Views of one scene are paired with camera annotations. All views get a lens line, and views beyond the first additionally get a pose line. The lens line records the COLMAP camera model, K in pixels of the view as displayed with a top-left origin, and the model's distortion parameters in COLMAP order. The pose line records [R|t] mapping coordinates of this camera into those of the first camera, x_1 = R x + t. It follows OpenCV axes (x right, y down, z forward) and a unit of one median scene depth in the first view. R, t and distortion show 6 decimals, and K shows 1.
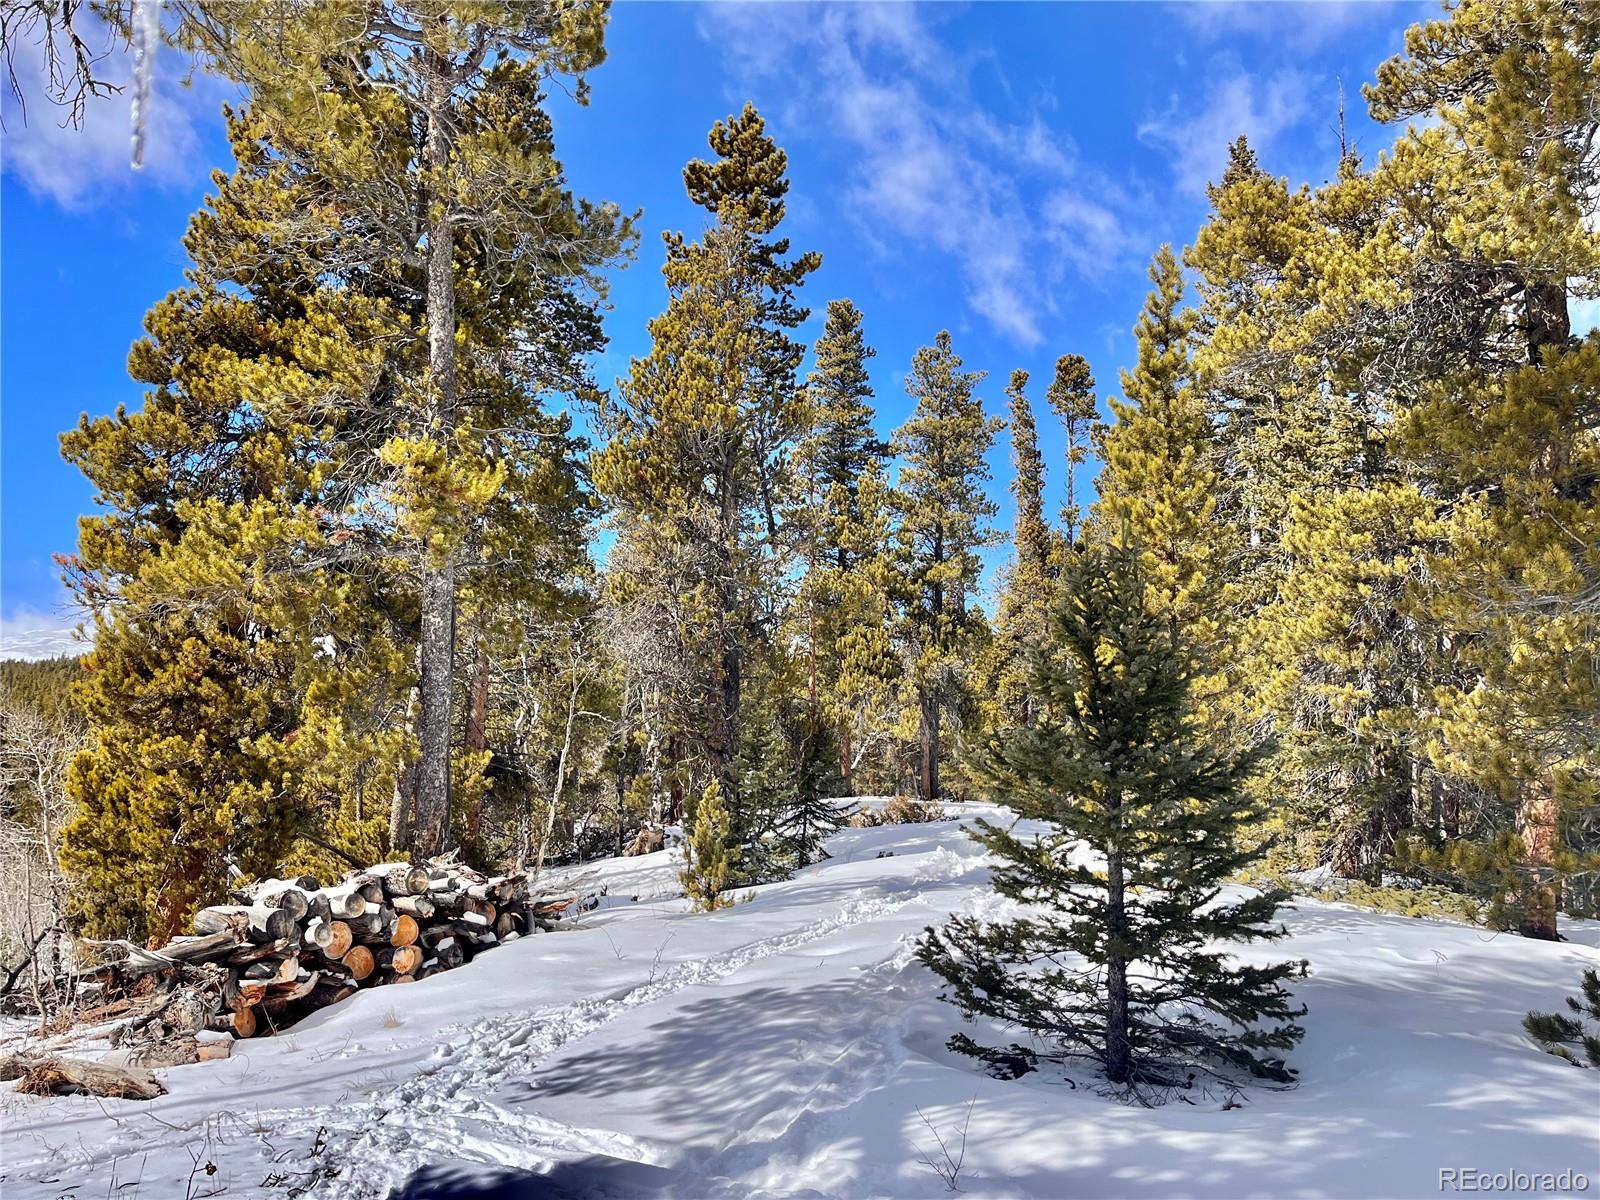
lens RADIAL K [[1225.0, 0, 798.5], [0, 1225.0, 607.7], [0, 0, 1]] dist [0.061257, -0.069008]
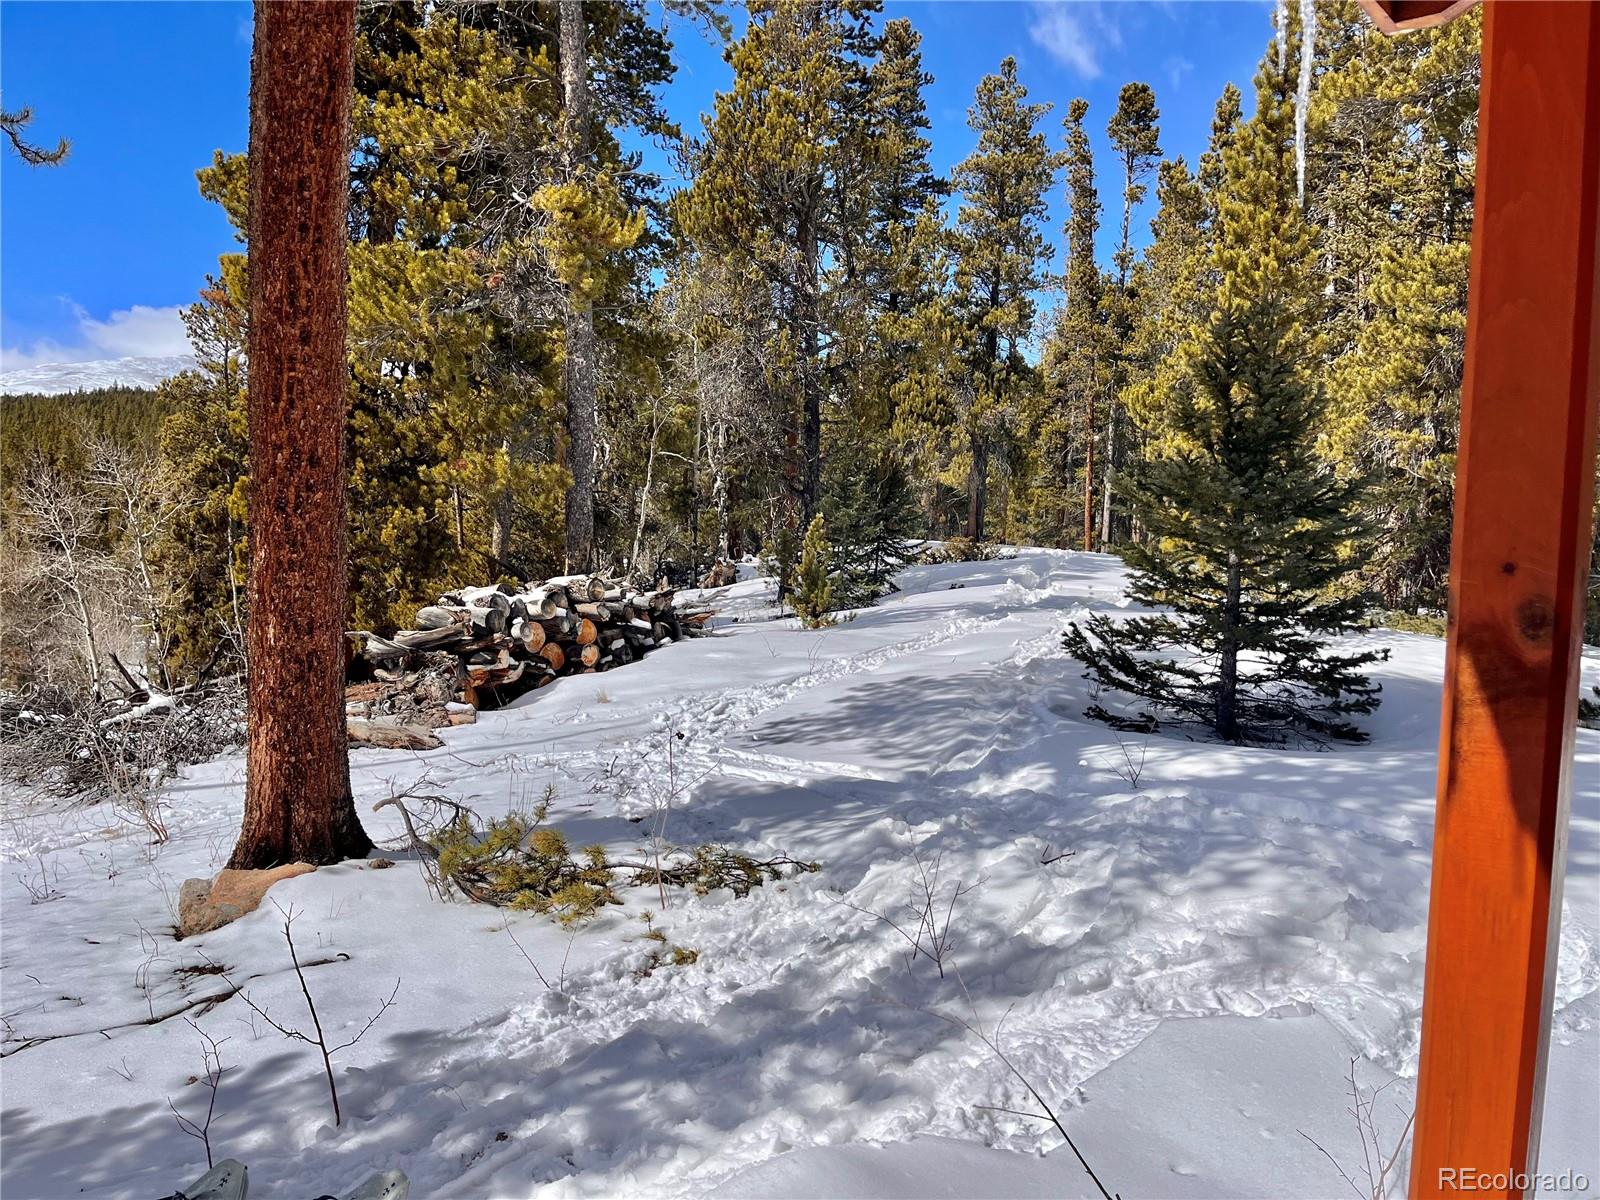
lens RADIAL K [[1225.0, 0, 806.5], [0, 1225.0, 613.2], [0, 0, 1]] dist [0.061257, -0.069008]
pose [[0.999859, 0.014336, -0.008790, -0.075834], [-0.012201, 0.978154, 0.207525, 0.000464], [0.011573, -0.207389, 0.978190, -0.098999]]
